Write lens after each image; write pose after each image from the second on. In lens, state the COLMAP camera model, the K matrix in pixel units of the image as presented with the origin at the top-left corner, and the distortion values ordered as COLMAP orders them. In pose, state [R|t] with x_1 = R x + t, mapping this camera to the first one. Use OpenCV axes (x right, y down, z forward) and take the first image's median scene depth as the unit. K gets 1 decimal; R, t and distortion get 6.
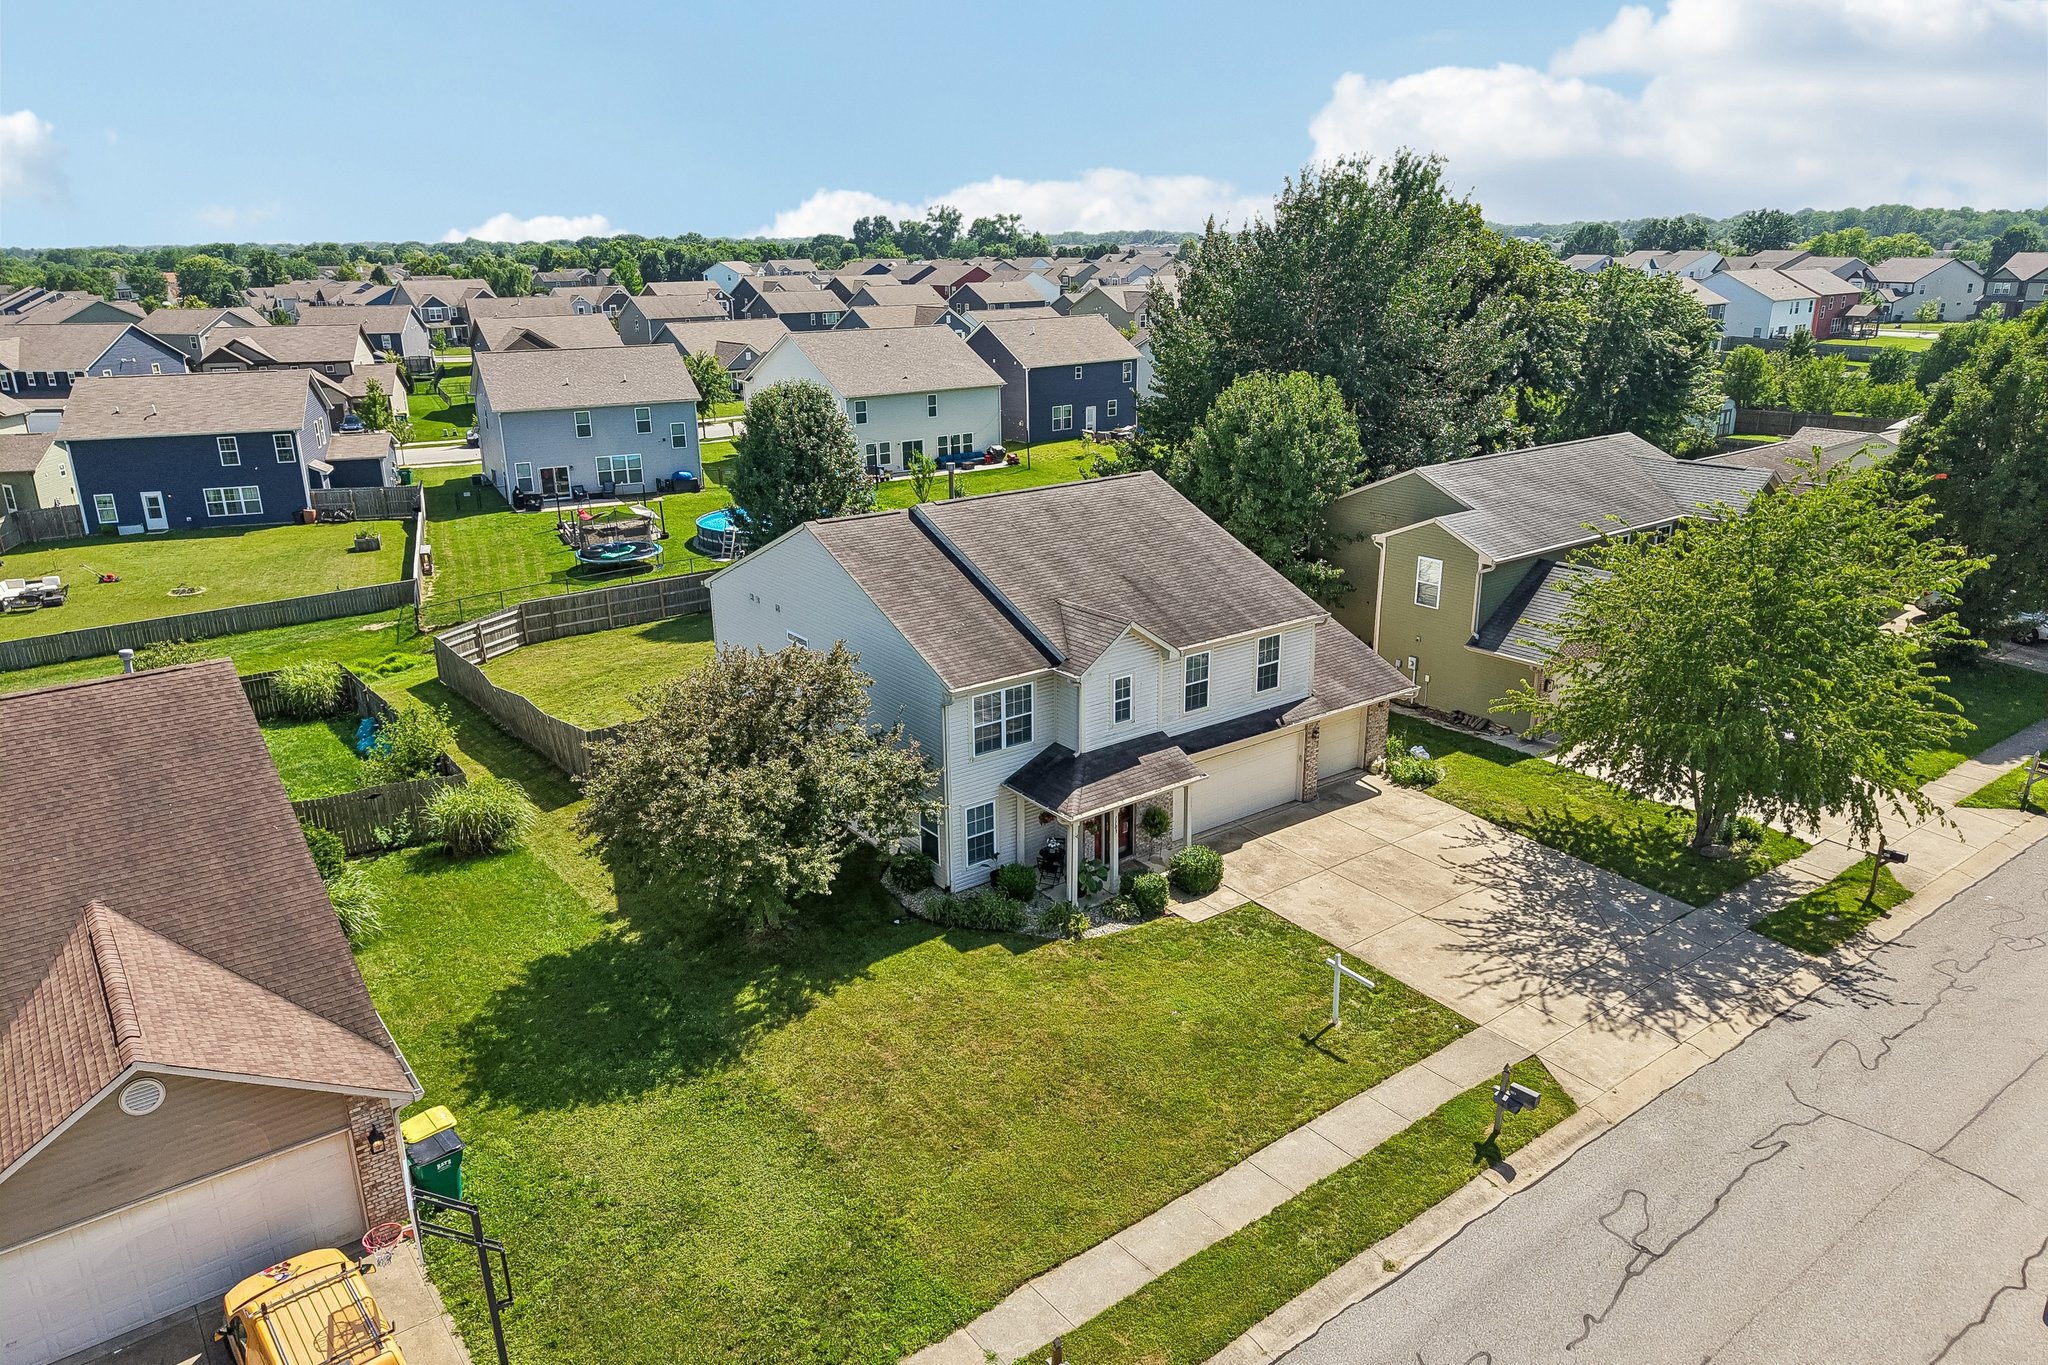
lens RADIAL K [[1368.3, 0, 1024.0], [0, 1368.3, 682.5], [0, 0, 1]] dist [0.053275, -0.069365]
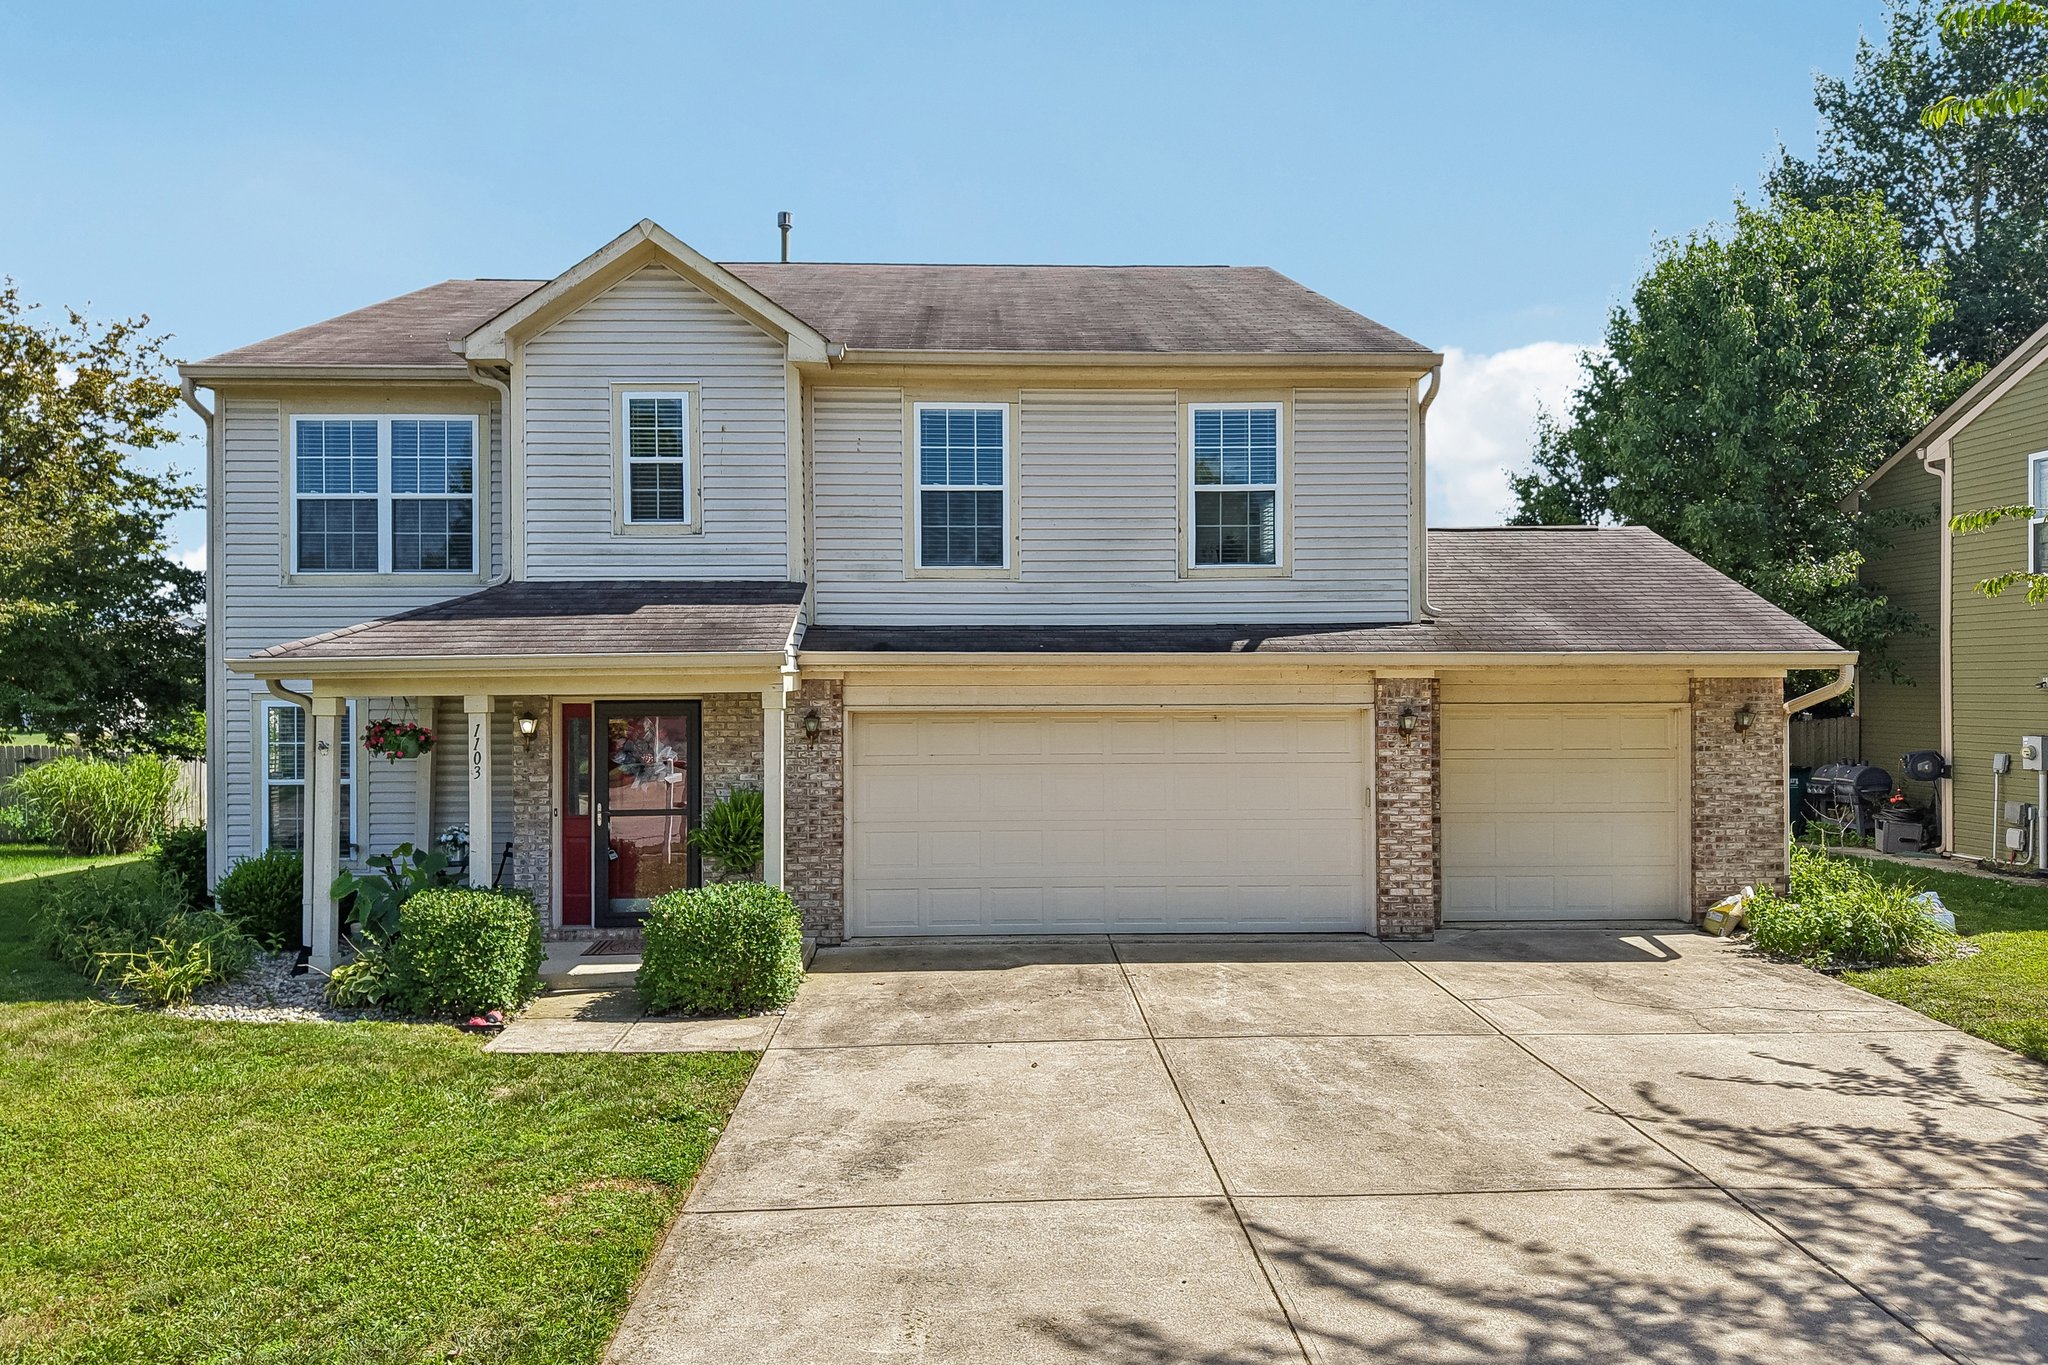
lens RADIAL K [[1368.3, 0, 1024.0], [0, 1368.3, 682.5], [0, 0, 1]] dist [0.053275, -0.069365]
pose [[0.828124, 0.000254, -0.560545, 0.367015], [-0.175210, 0.950012, -0.258417, 0.149909], [0.532459, 0.312214, 0.786772, 0.776755]]
